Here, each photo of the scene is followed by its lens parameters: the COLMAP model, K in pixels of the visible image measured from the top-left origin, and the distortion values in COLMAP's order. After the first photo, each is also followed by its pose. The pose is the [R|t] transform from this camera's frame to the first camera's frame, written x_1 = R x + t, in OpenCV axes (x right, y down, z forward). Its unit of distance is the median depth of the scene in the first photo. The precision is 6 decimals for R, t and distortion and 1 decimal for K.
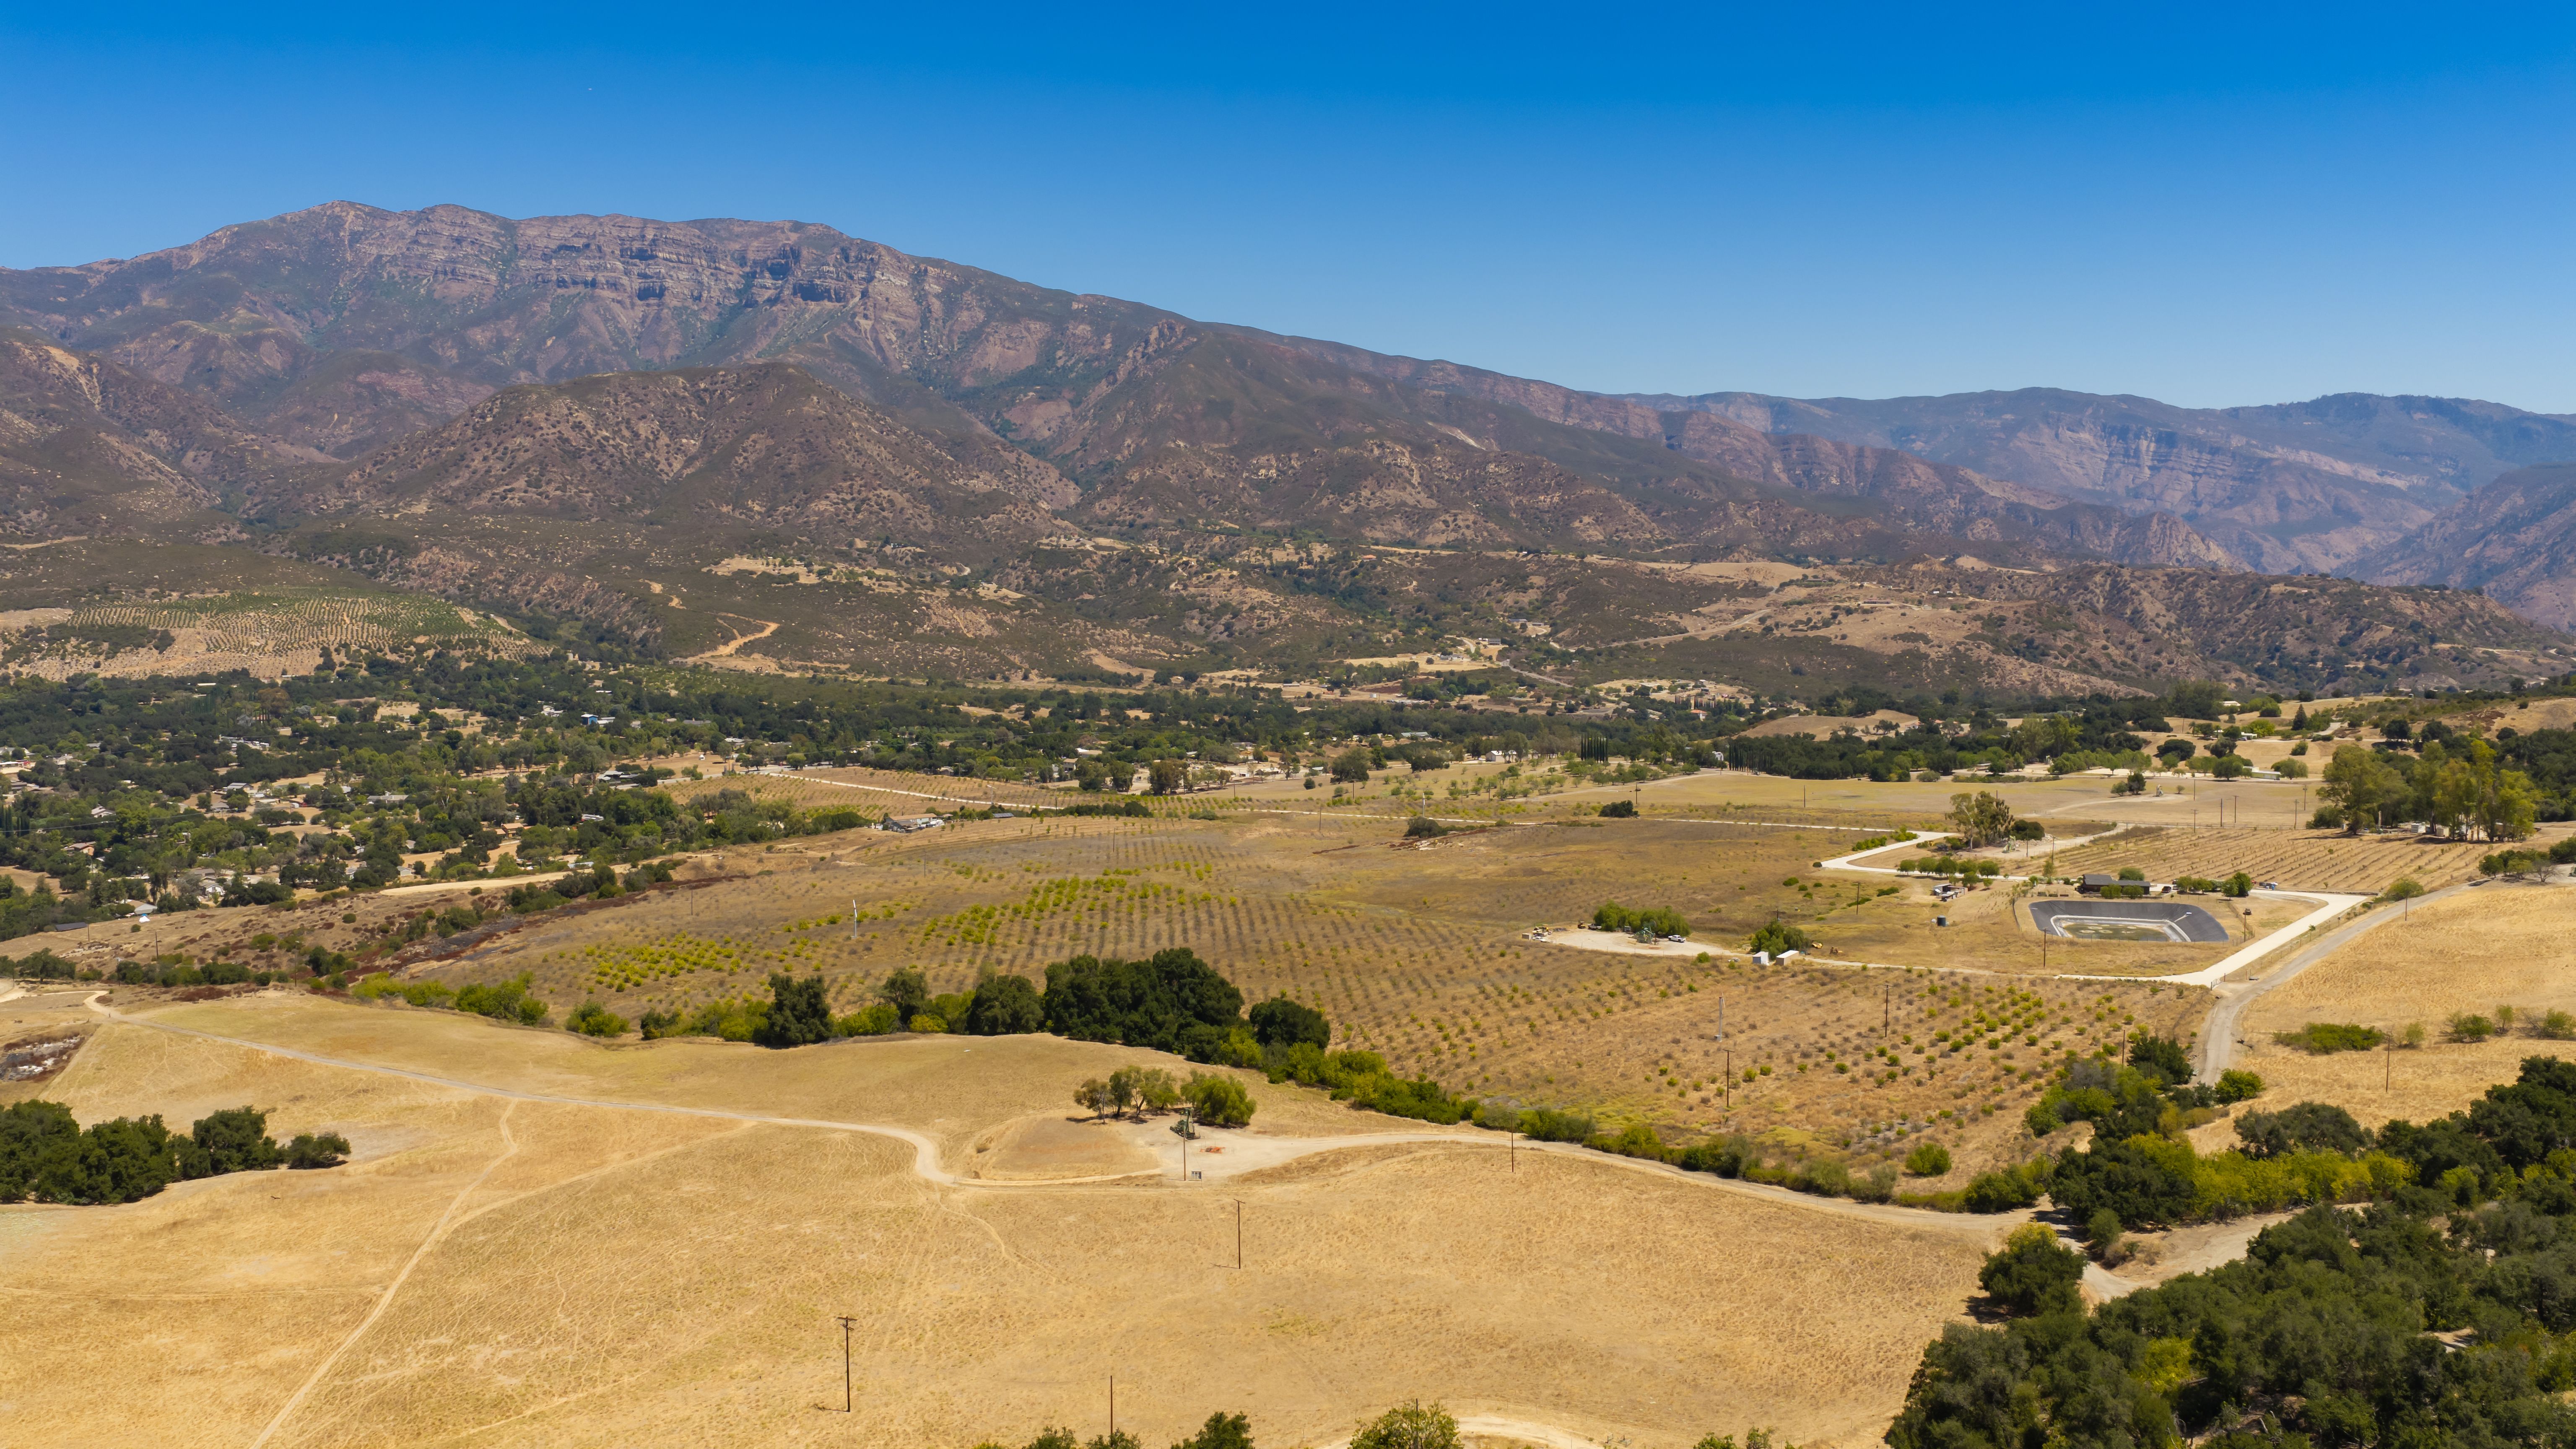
lens RADIAL K [[2122.7, 0, 1301.5], [0, 2122.7, 734.2], [0, 0, 1]] dist [0.033188, -0.066316]
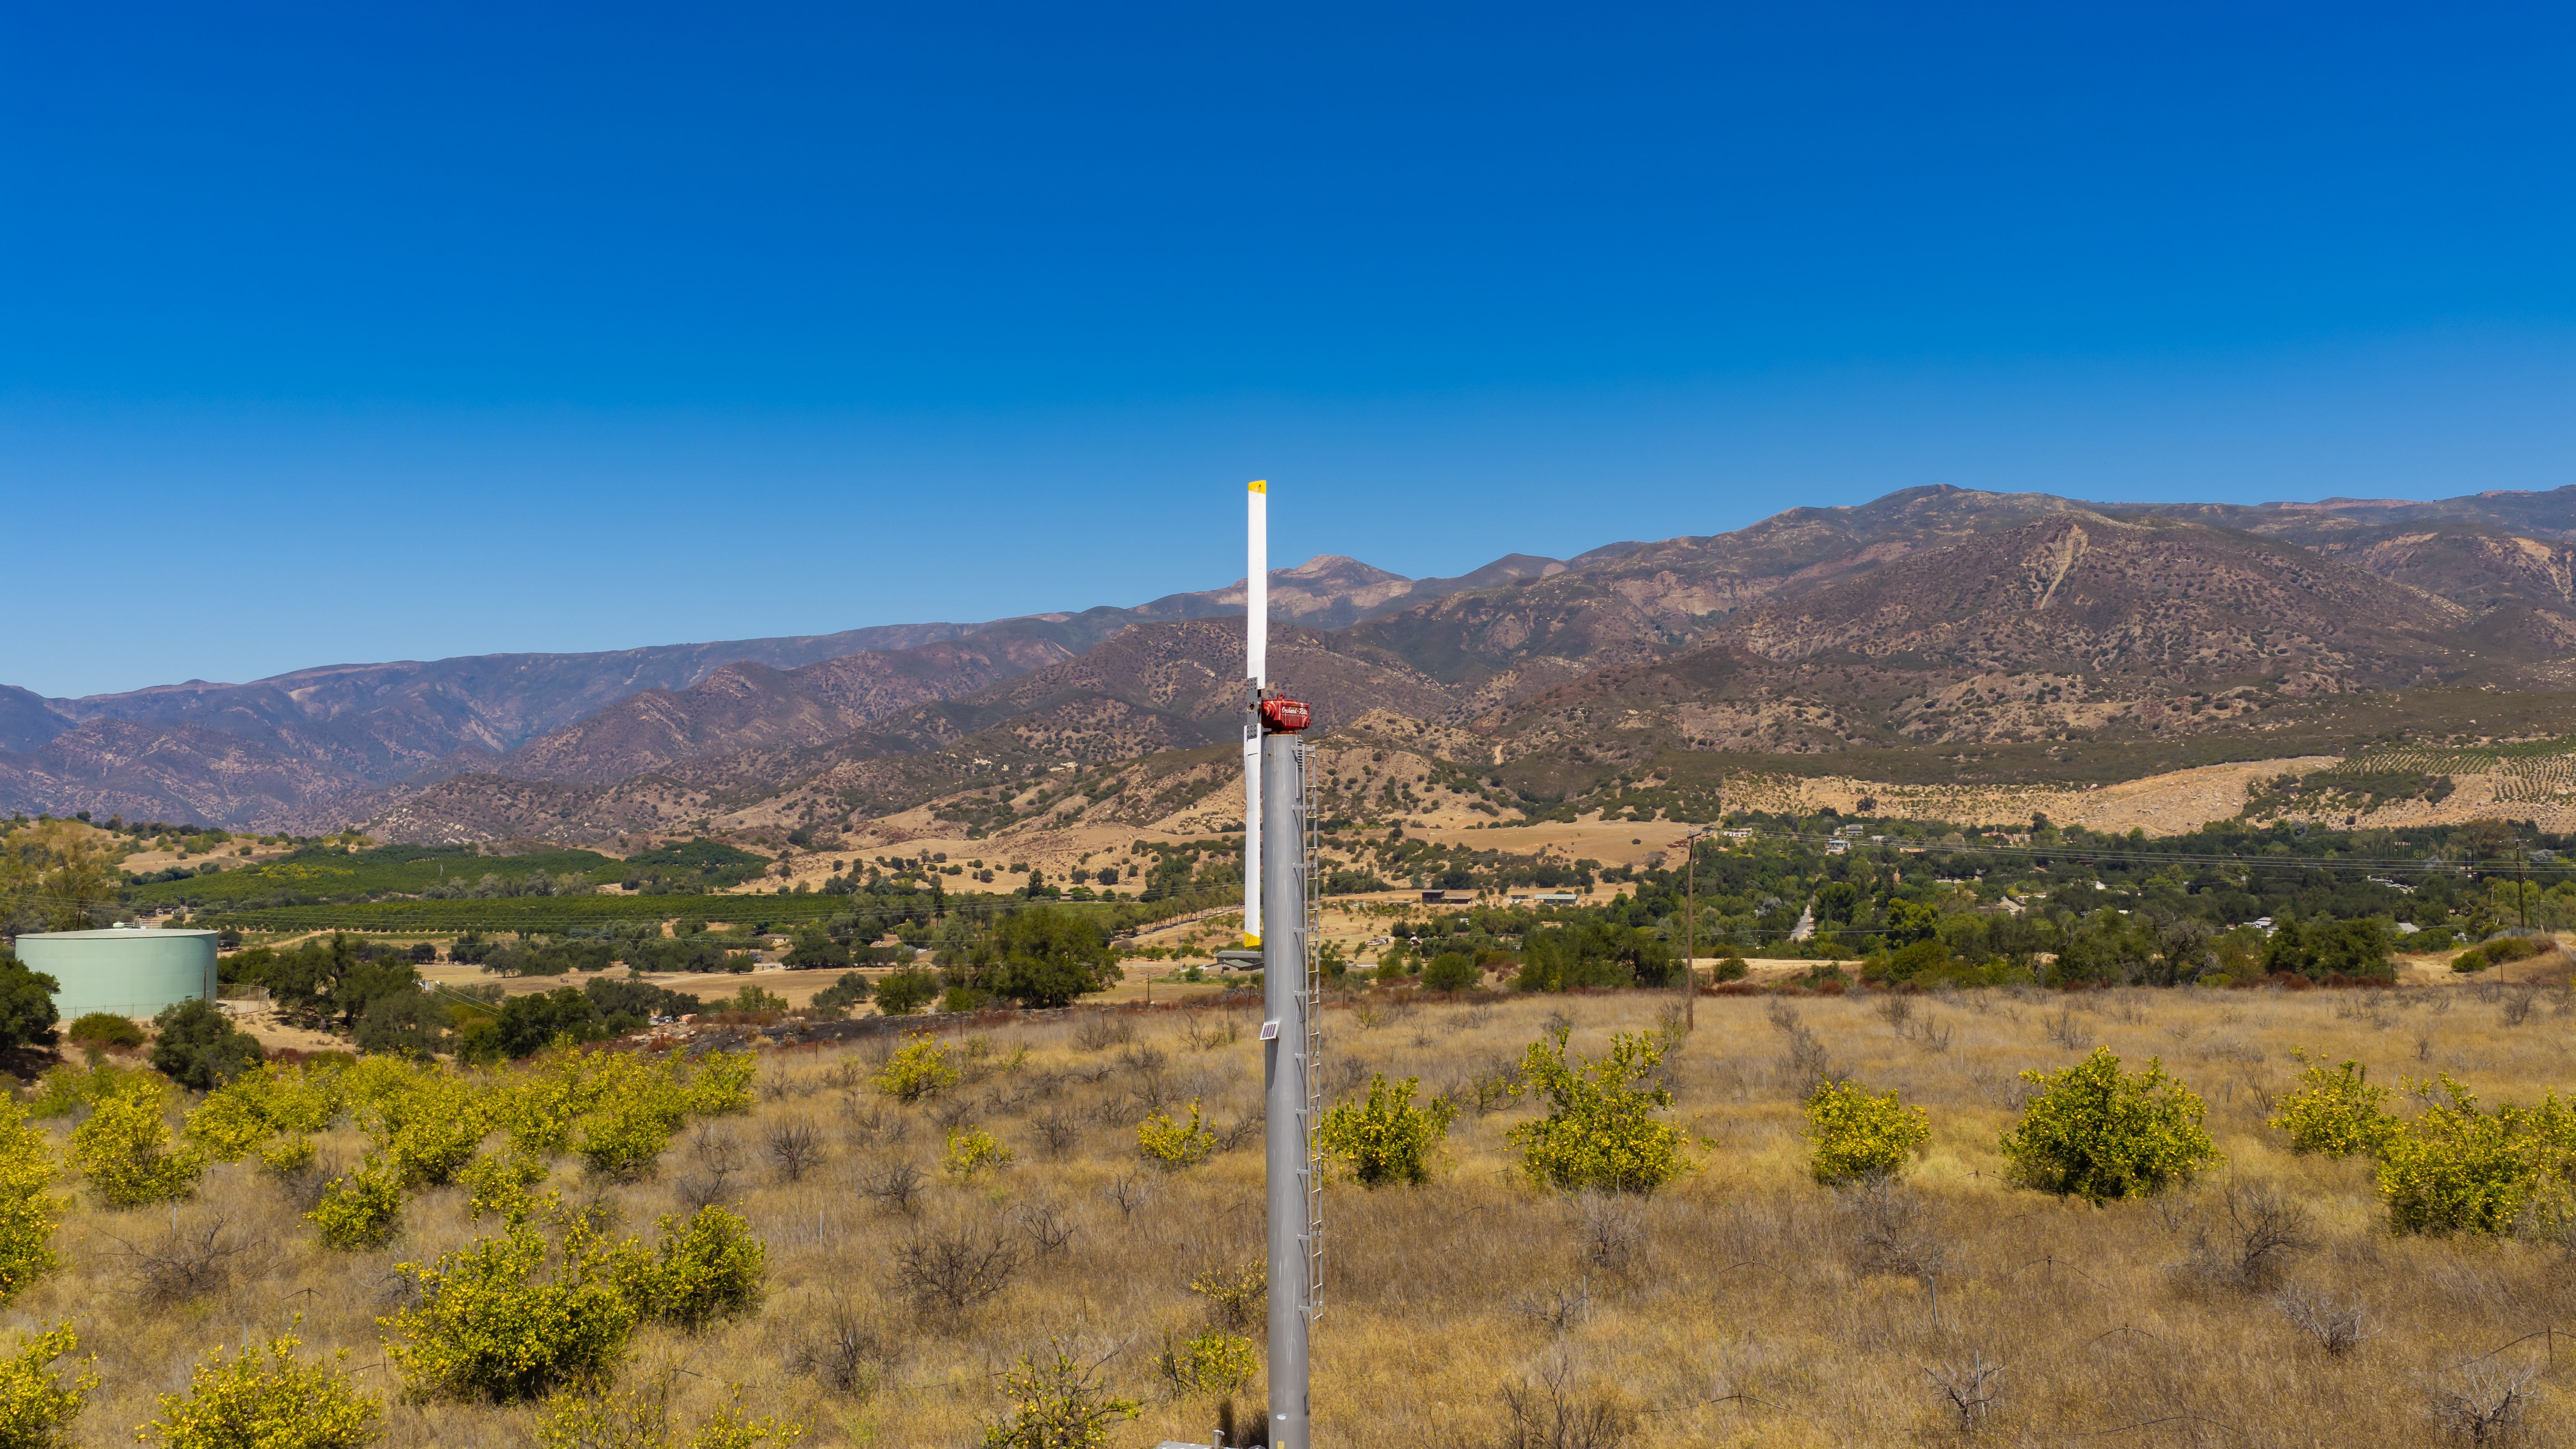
lens RADIAL K [[2122.7, 0, 1301.5], [0, 2122.7, 734.2], [0, 0, 1]] dist [0.033188, -0.066316]
pose [[0.456160, -0.042978, -0.888859, -0.035113], [-0.070913, 0.993901, -0.084449, 0.017207], [0.887068, 0.101554, 0.450331, 0.197580]]
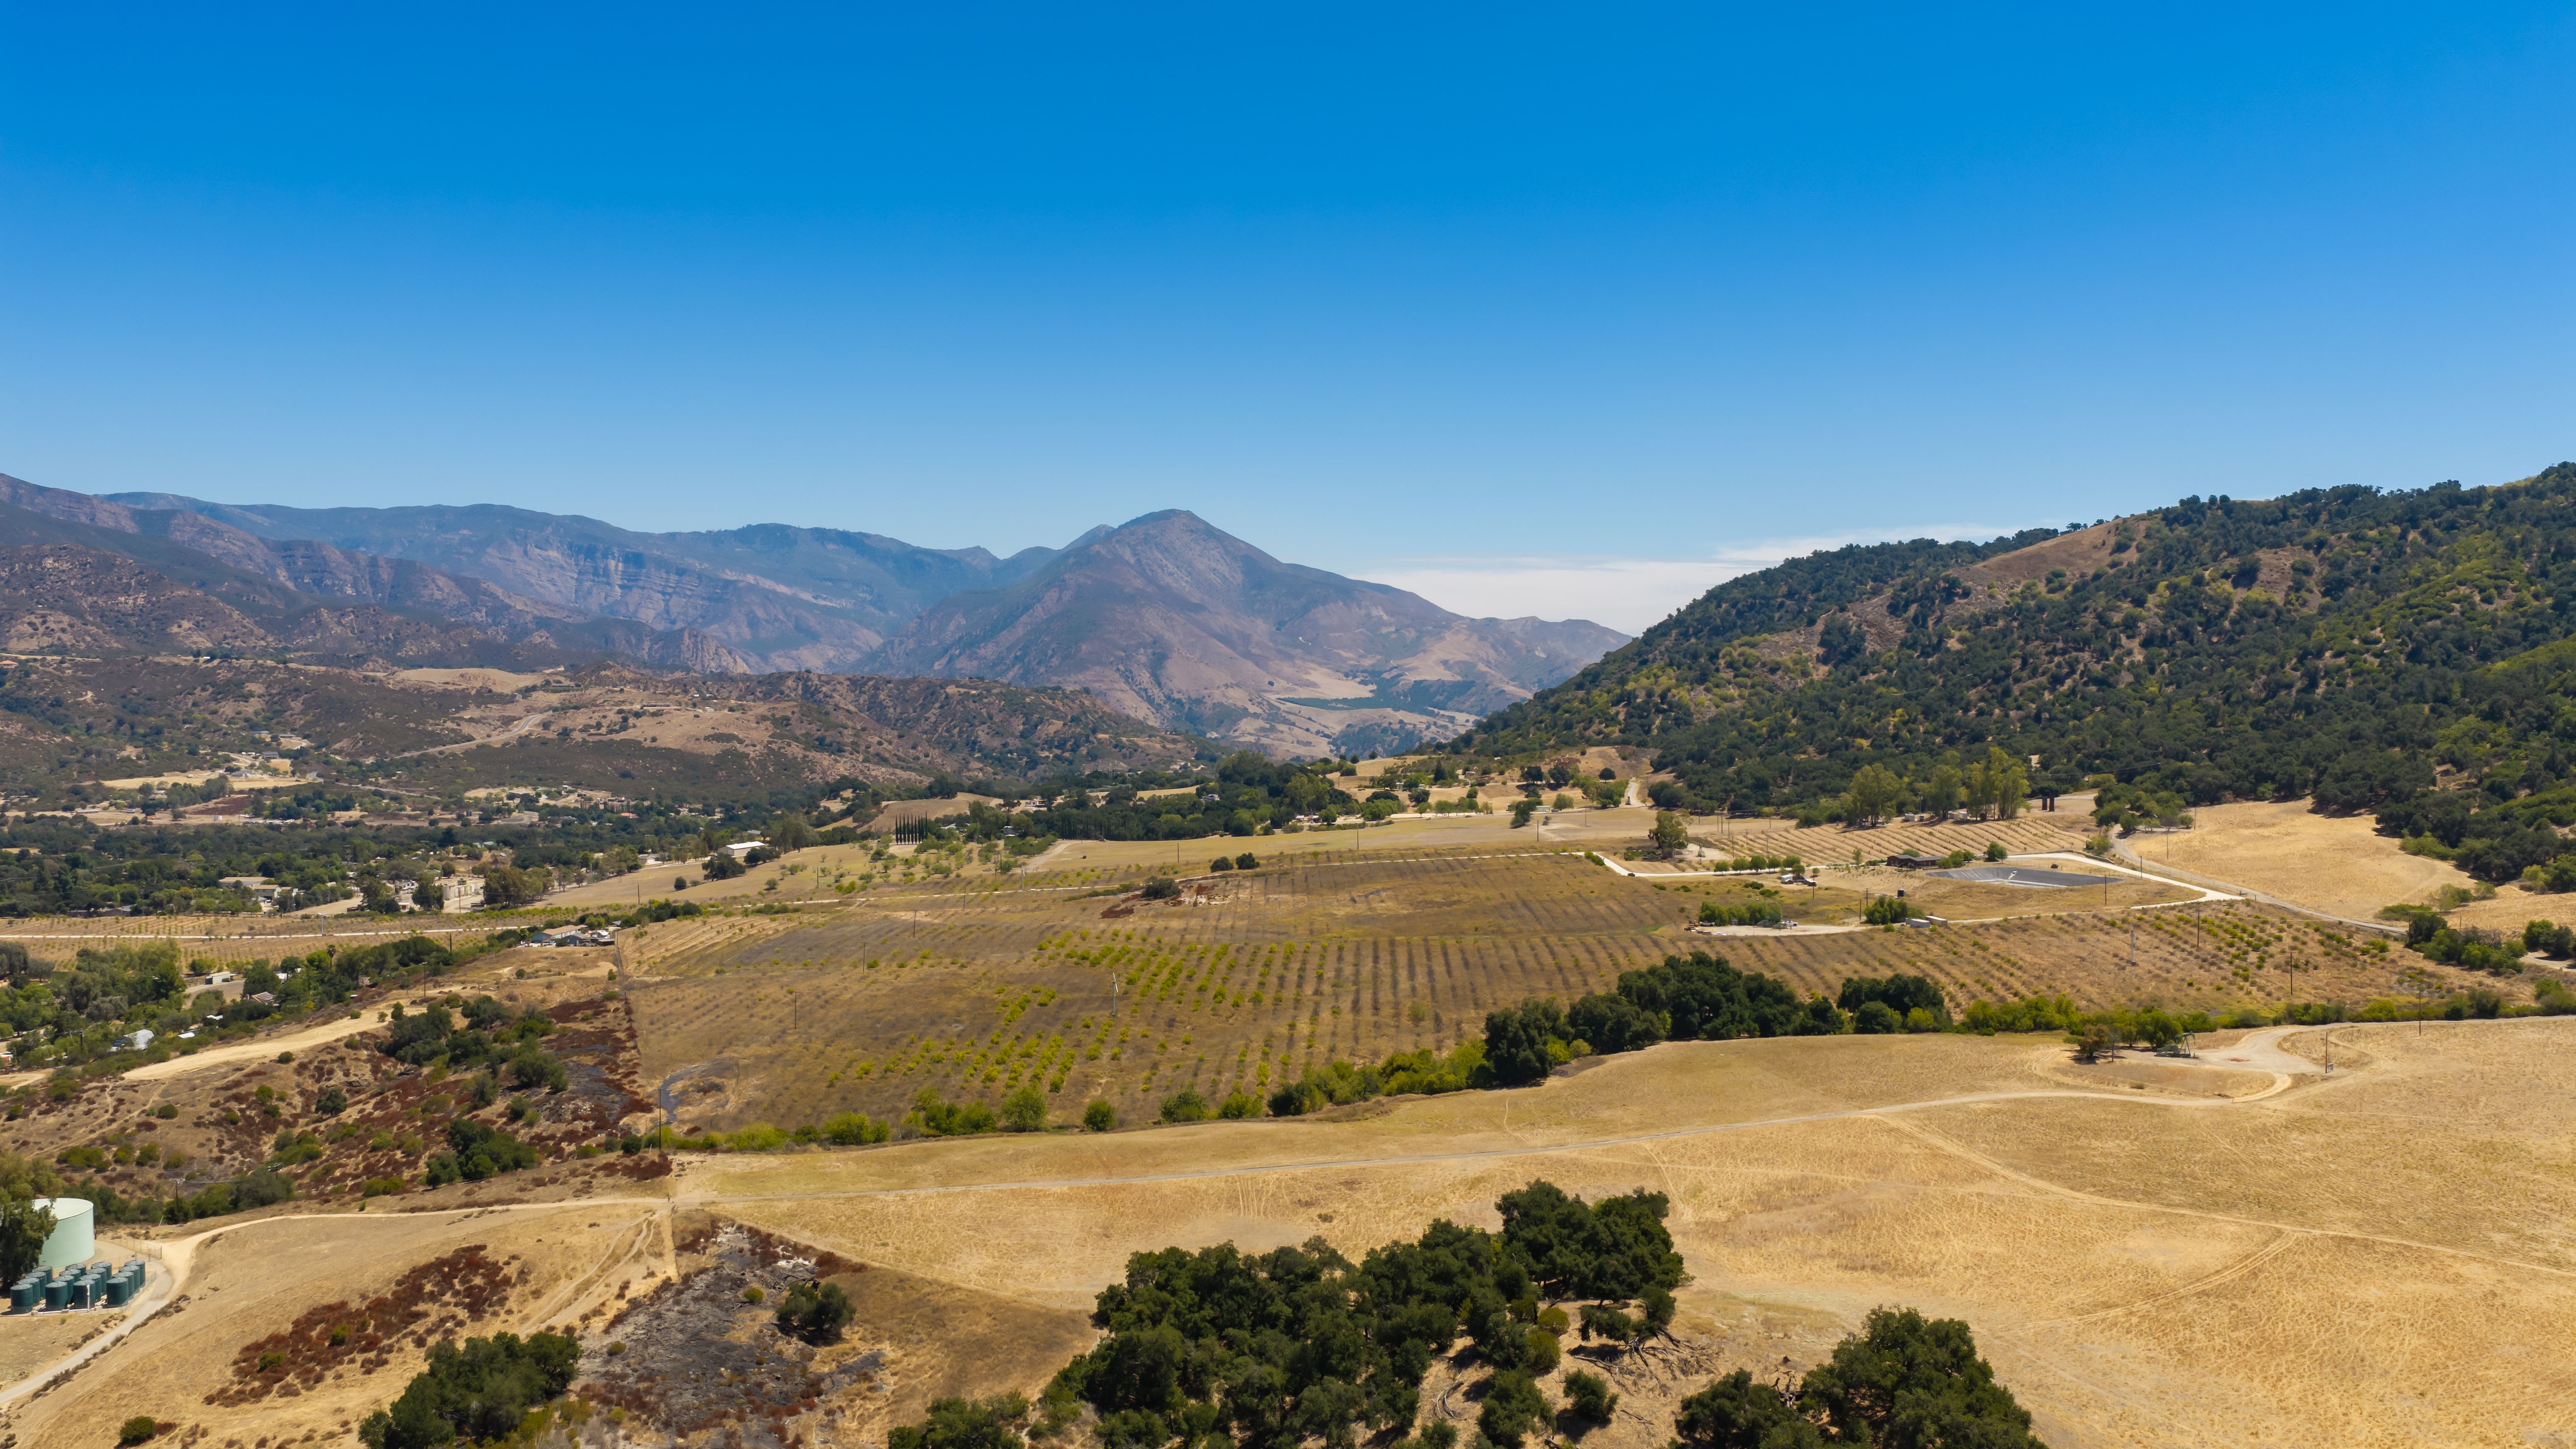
lens RADIAL K [[2122.7, 0, 1301.5], [0, 2122.7, 734.2], [0, 0, 1]] dist [0.033188, -0.066316]
pose [[0.739682, -0.024540, 0.672509, -0.151726], [0.062785, 0.997493, -0.032658, 0.002432], [-0.670022, 0.066380, 0.739368, 0.055846]]
